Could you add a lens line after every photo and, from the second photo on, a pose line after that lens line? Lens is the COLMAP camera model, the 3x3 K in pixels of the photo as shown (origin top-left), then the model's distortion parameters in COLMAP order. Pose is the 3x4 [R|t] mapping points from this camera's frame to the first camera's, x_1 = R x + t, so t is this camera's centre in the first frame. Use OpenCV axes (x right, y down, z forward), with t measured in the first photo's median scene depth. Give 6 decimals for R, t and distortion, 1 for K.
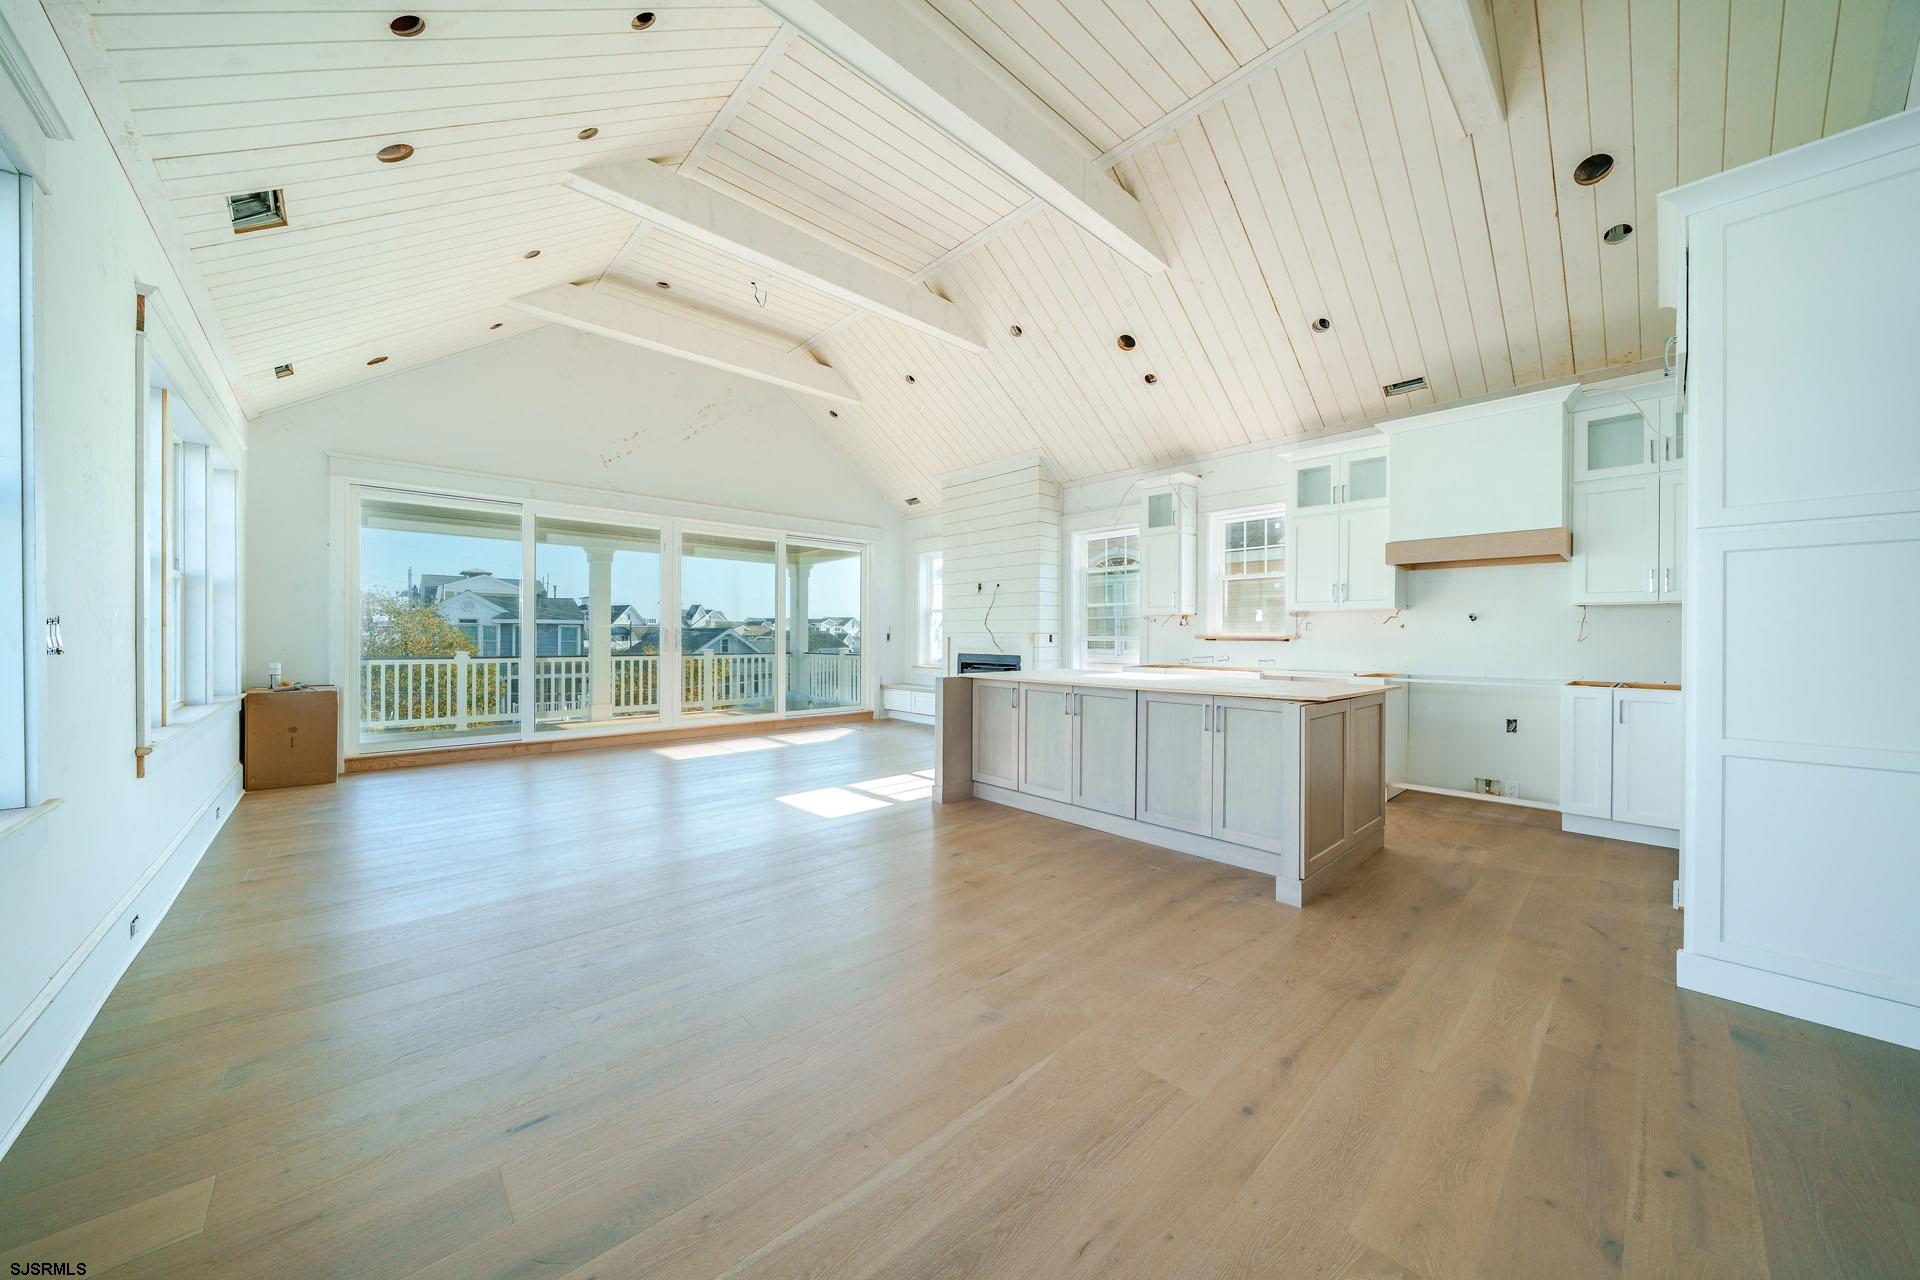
lens RADIAL K [[658.9, 0, 960.0], [0, 658.9, 640.0], [0, 0, 1]] dist [-0.000811, -0.000069]
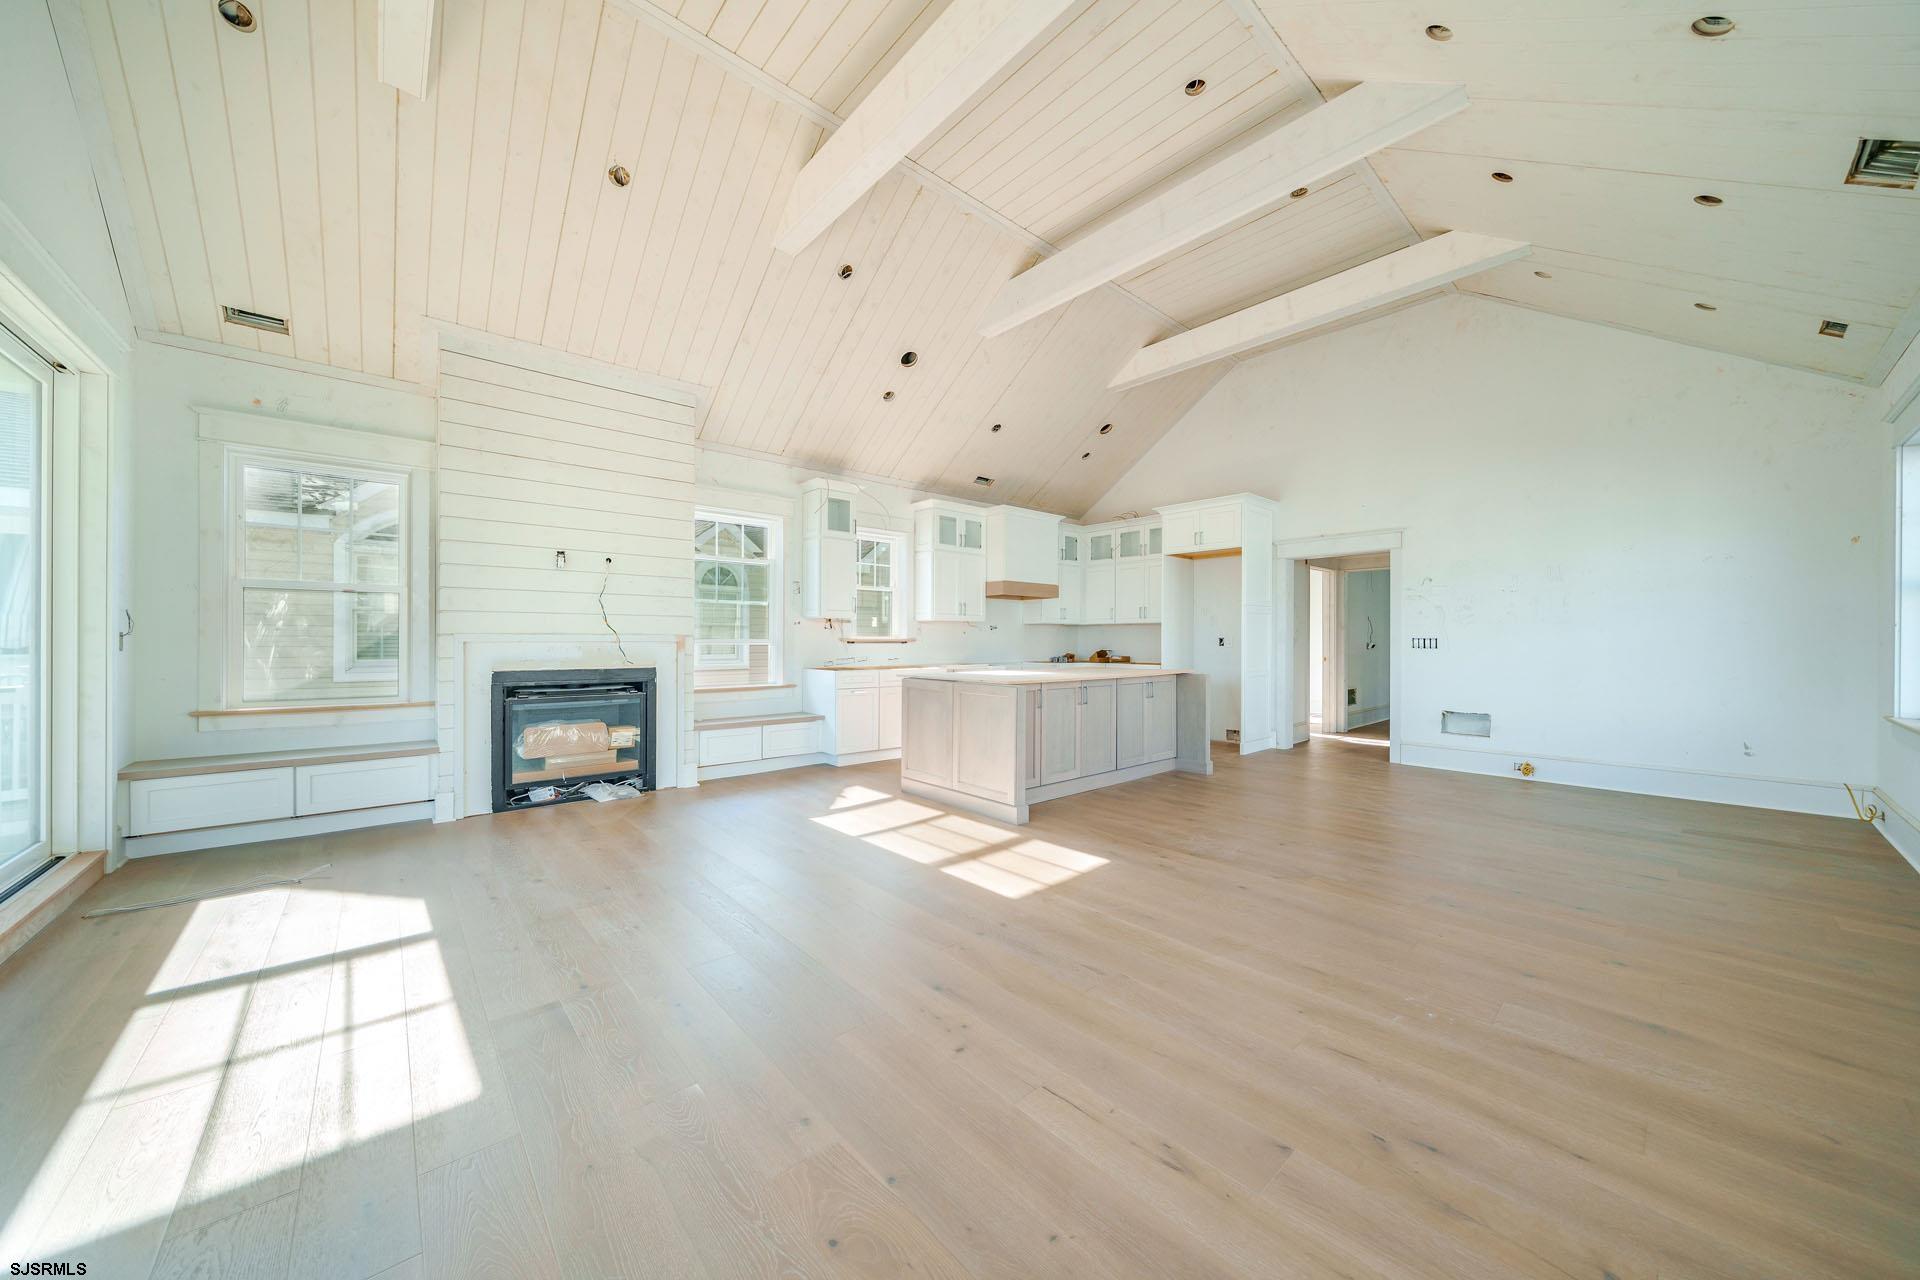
lens RADIAL K [[675.1, 0, 960.0], [0, 675.1, 640.0], [0, 0, 1]] dist [-0.001701, -0.000254]
pose [[0.025202, 0.000830, 0.999682, -0.755183], [0.004009, 0.999992, -0.000931, -0.003675], [-0.999674, 0.004031, 0.025198, 0.821209]]
